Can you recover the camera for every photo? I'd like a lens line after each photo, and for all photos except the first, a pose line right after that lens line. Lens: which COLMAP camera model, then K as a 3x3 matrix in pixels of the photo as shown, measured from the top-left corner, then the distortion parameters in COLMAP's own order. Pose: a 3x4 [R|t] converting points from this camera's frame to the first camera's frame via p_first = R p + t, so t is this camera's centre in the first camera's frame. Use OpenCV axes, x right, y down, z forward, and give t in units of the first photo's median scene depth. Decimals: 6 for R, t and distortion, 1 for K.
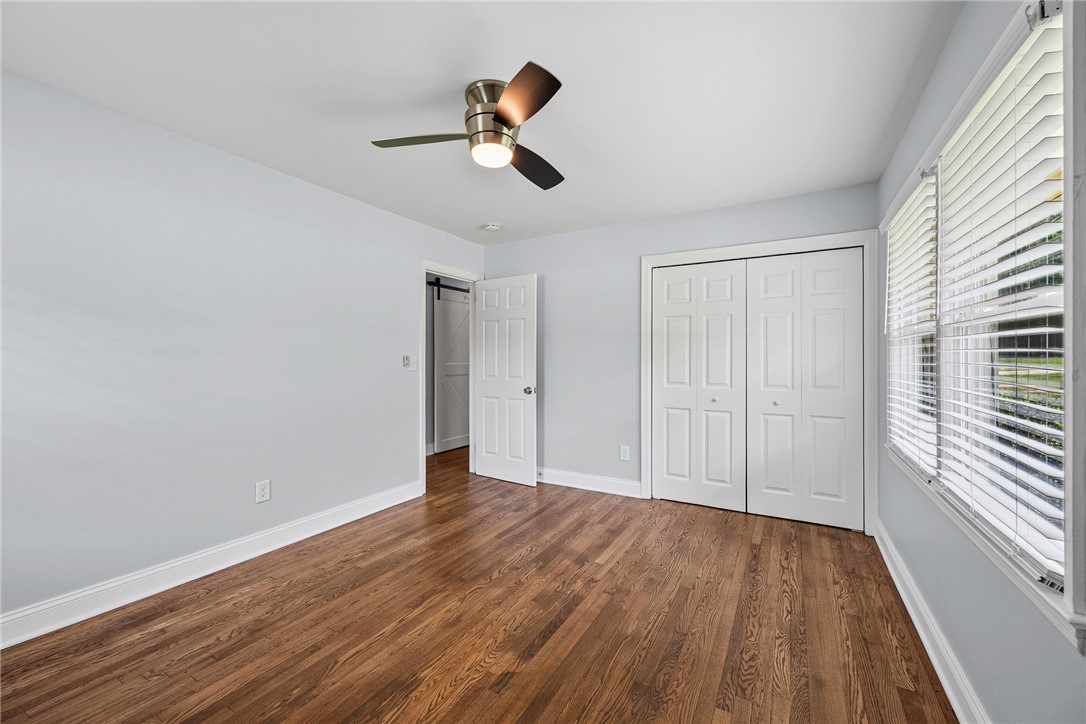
lens RADIAL K [[429.4, 0, 540.0], [0, 429.4, 359.7], [0, 0, 1]] dist [-0.000794, 0.000073]
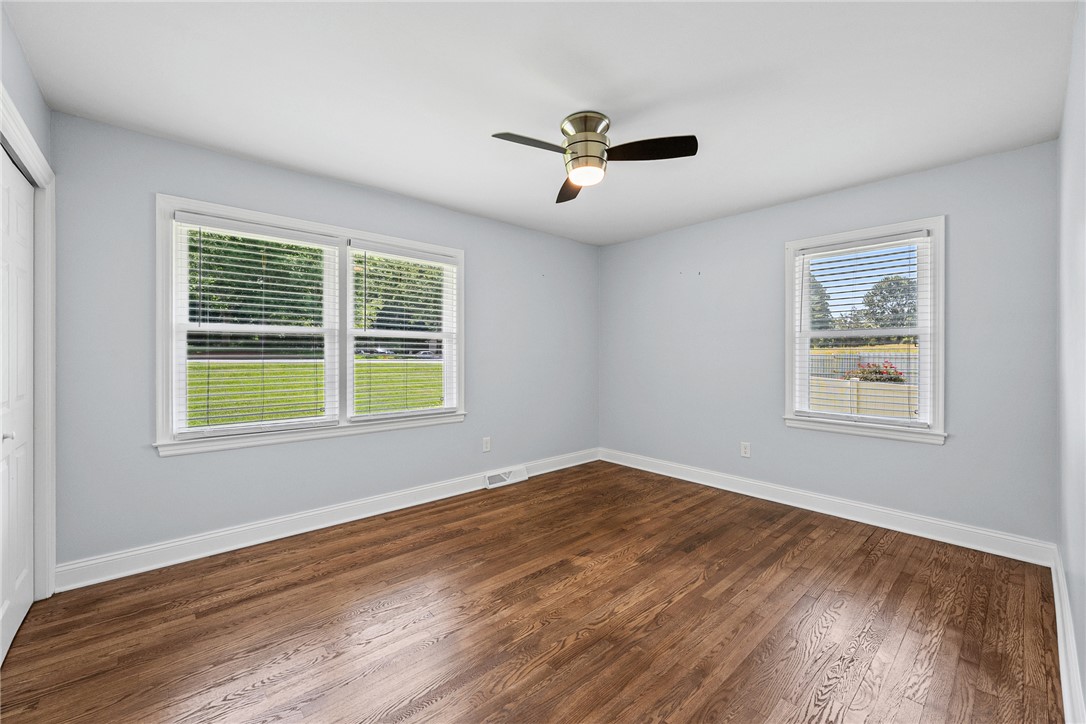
lens RADIAL K [[439.2, 0, 561.7], [0, 439.2, 357.3], [0, 0, 1]] dist [0.000551, 0.000073]
pose [[-0.964399, -0.006635, 0.264367, -0.252492], [-0.002959, 0.999893, 0.014301, -0.001826], [-0.264434, 0.013009, -0.964316, 1.516008]]
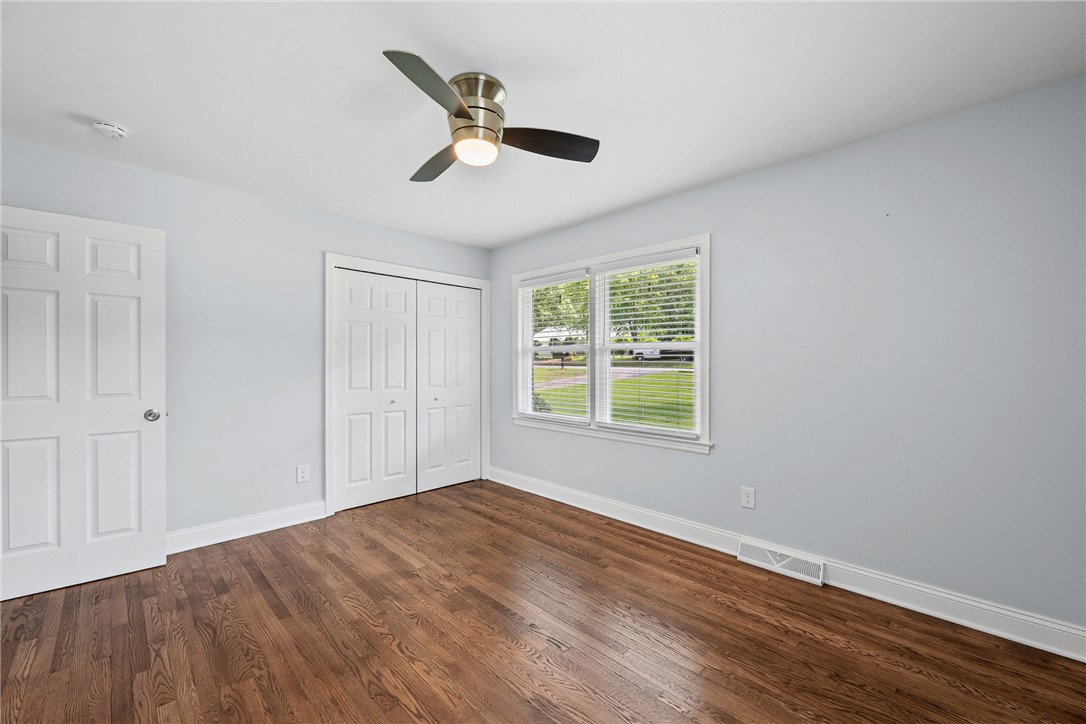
lens RADIAL K [[443.0, 0, 528.5], [0, 443.0, 366.2], [0, 0, 1]] dist [-0.000366, -0.000111]
pose [[0.264990, -0.005186, 0.964237, -0.731553], [0.002323, 0.999986, 0.004740, -0.001290], [-0.964248, 0.000984, 0.264999, 0.443534]]
